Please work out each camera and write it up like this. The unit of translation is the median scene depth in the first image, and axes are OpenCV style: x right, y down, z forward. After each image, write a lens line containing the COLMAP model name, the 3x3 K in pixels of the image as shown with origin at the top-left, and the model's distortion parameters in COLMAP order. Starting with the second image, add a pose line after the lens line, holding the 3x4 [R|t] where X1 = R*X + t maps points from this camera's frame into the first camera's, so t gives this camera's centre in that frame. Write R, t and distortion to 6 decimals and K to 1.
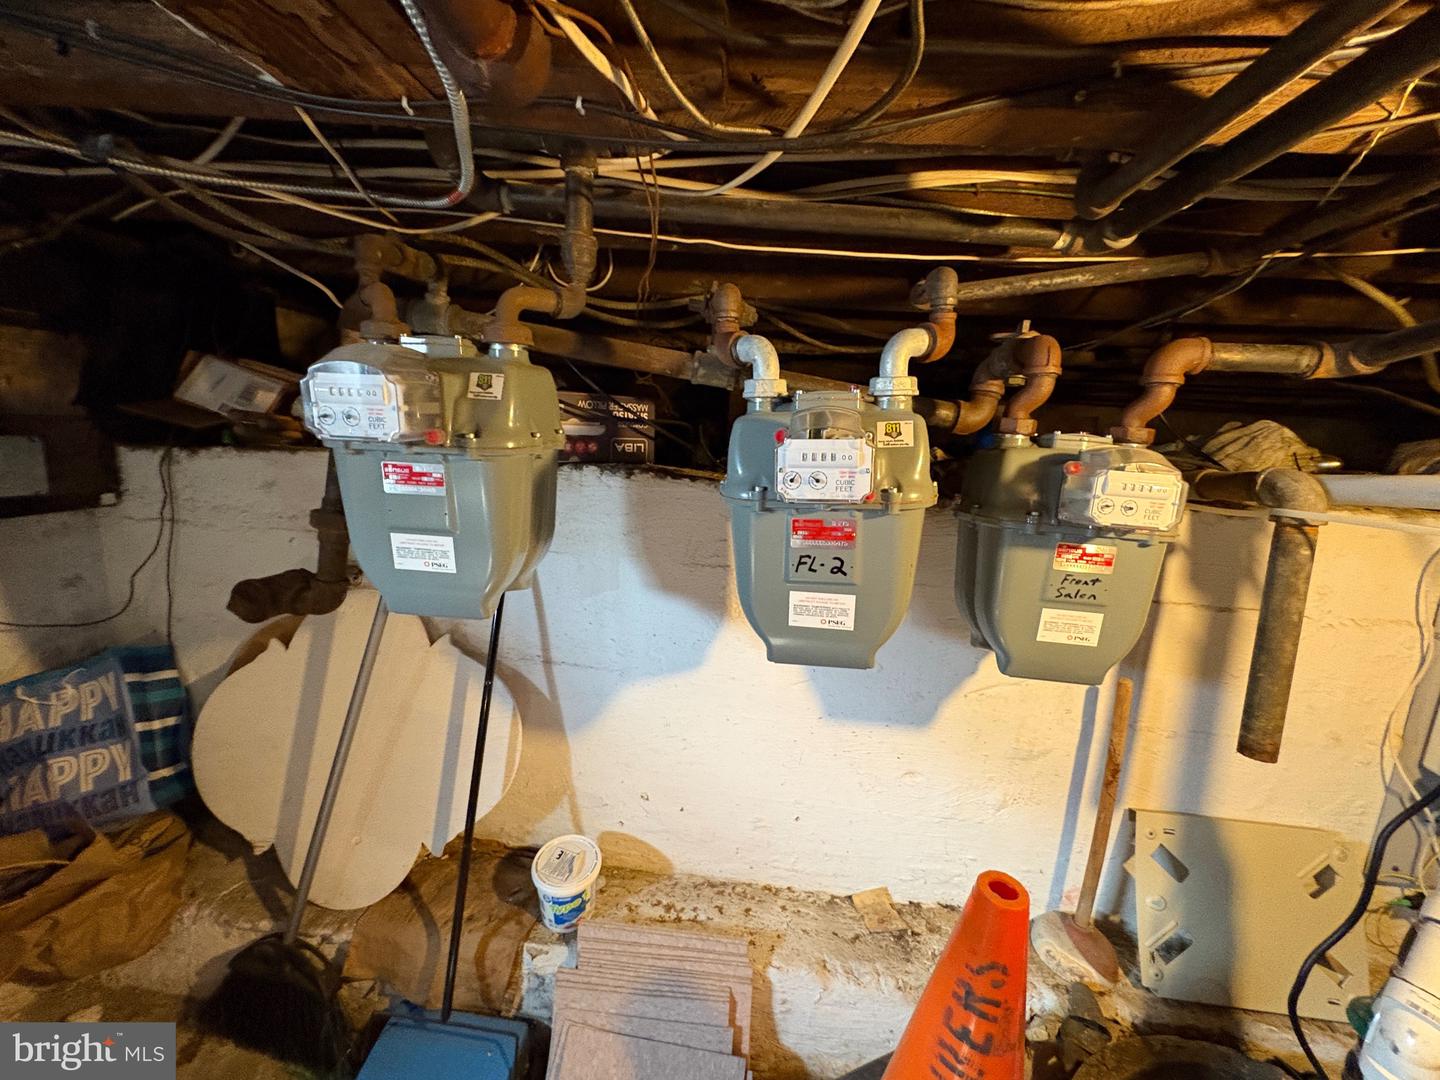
lens RADIAL K [[572.1, 0, 720.8], [0, 572.1, 540.2], [0, 0, 1]] dist [-0.000270, -0.000047]
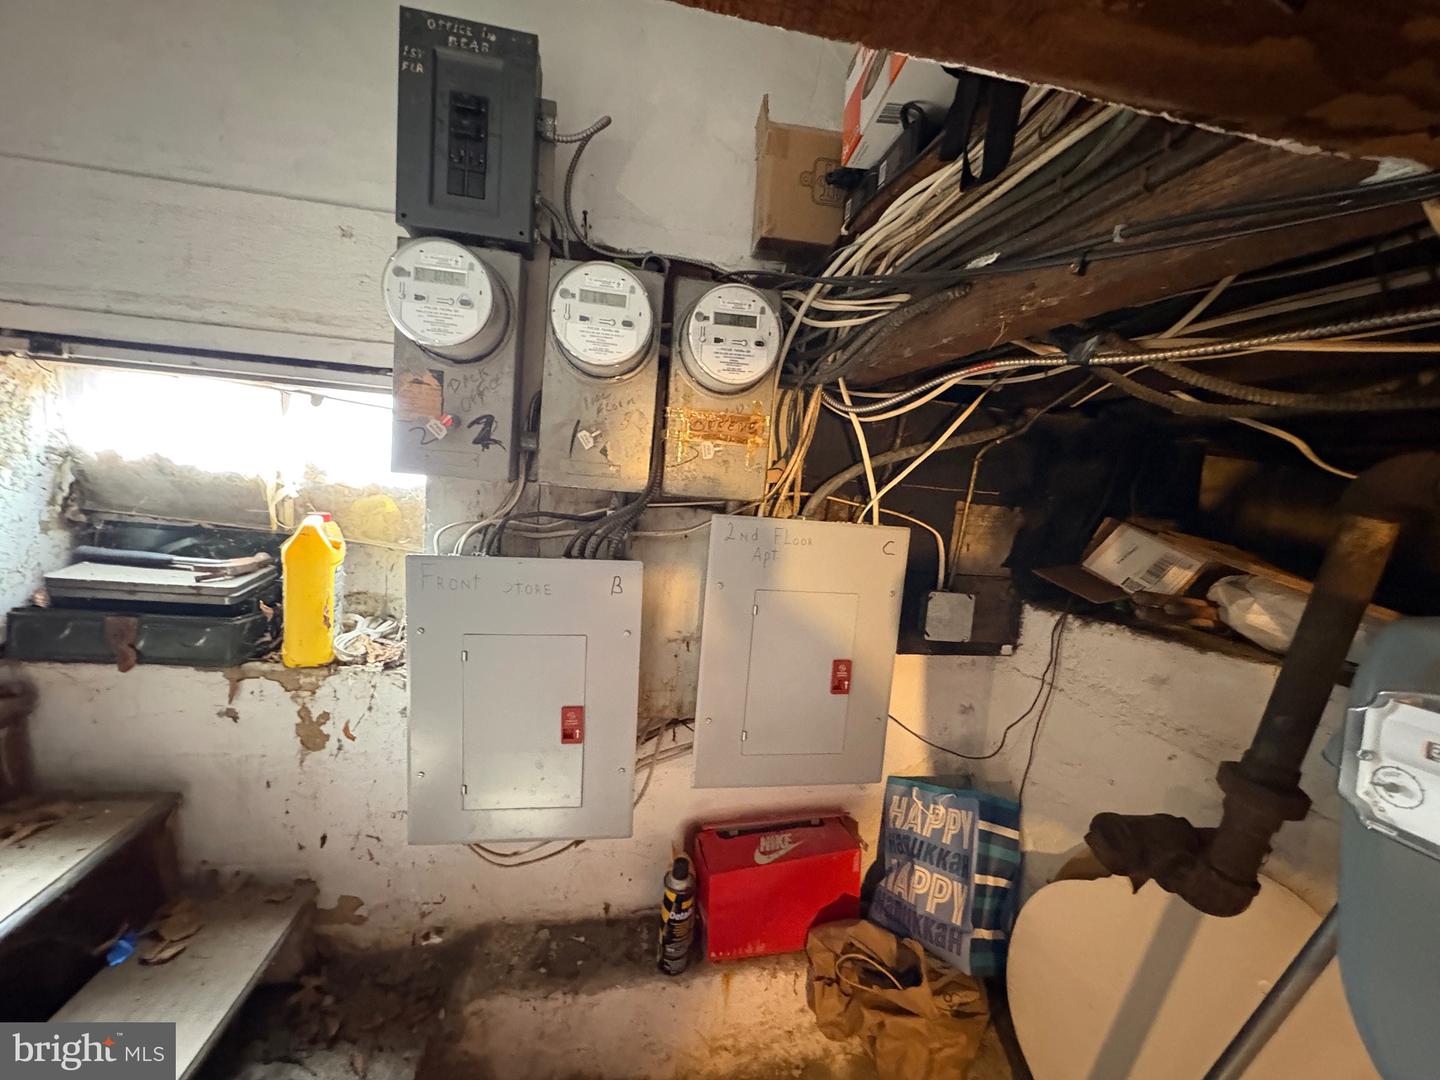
lens RADIAL K [[572.1, 0, 718.1], [0, 572.1, 539.9], [0, 0, 1]] dist [-0.000270, -0.000047]
pose [[0.271721, 0.053187, -0.960905, -0.194675], [-0.241439, 0.970307, -0.014566, -0.134865], [0.931598, 0.235958, 0.276494, 0.143942]]
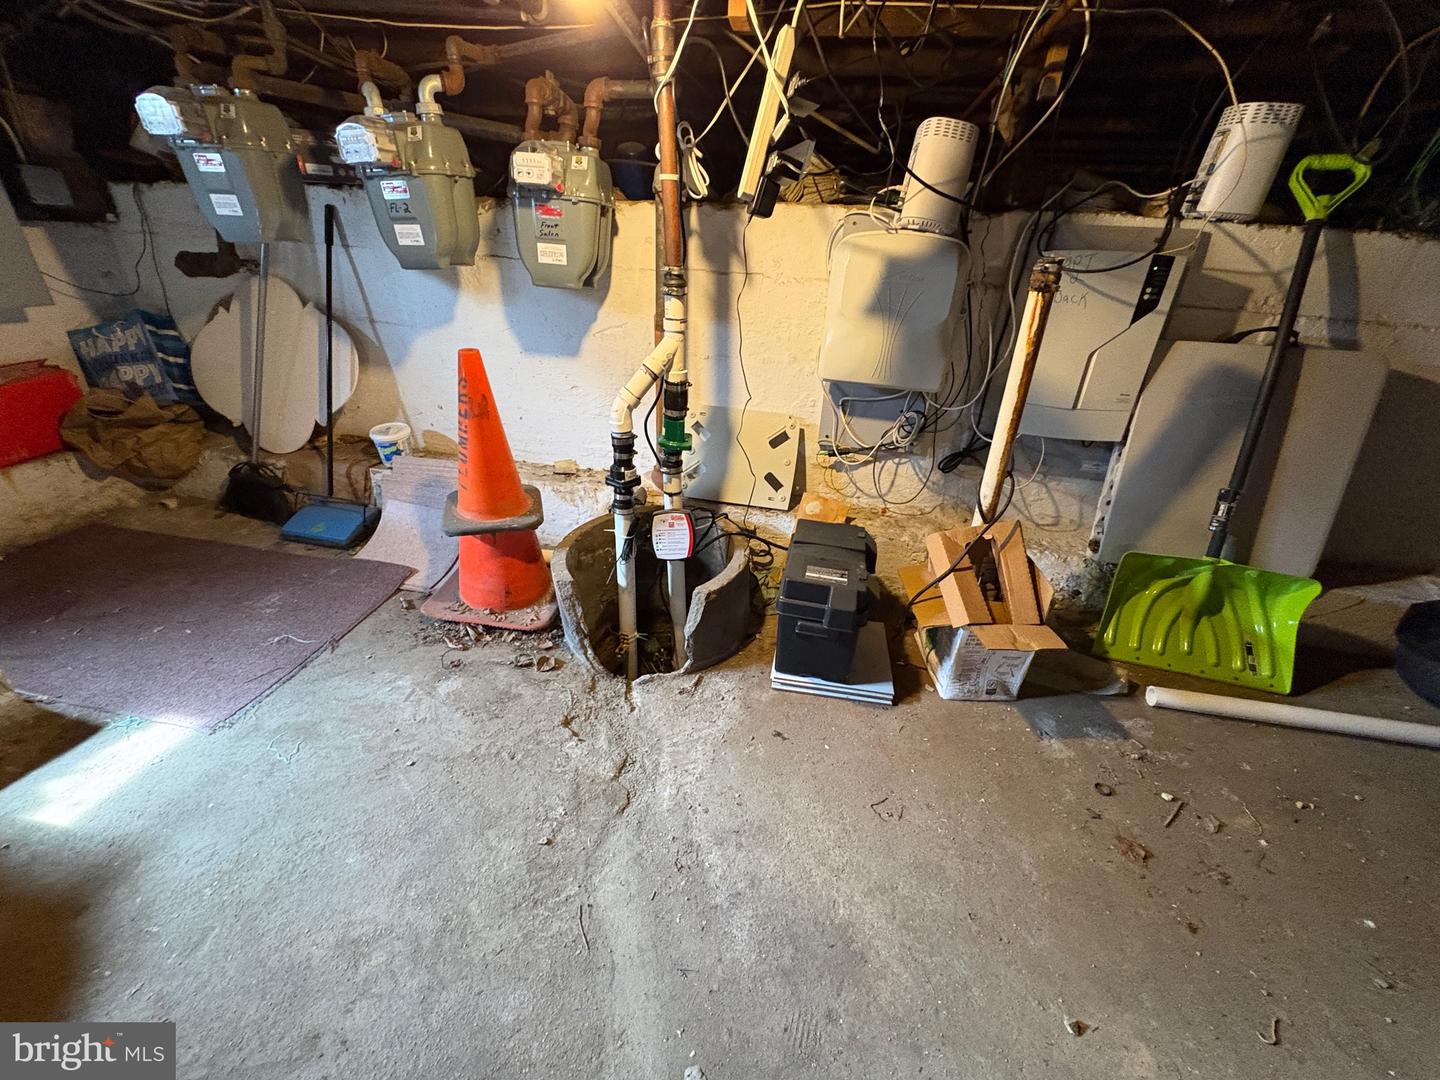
lens RADIAL K [[572.1, 0, 720.8], [0, 572.1, 540.5], [0, 0, 1]] dist [-0.000270, -0.000047]
pose [[0.995818, 0.039153, -0.082543, 0.929048], [-0.014608, 0.960123, 0.279195, 0.362186], [0.090182, -0.276821, 0.956680, -0.738613]]
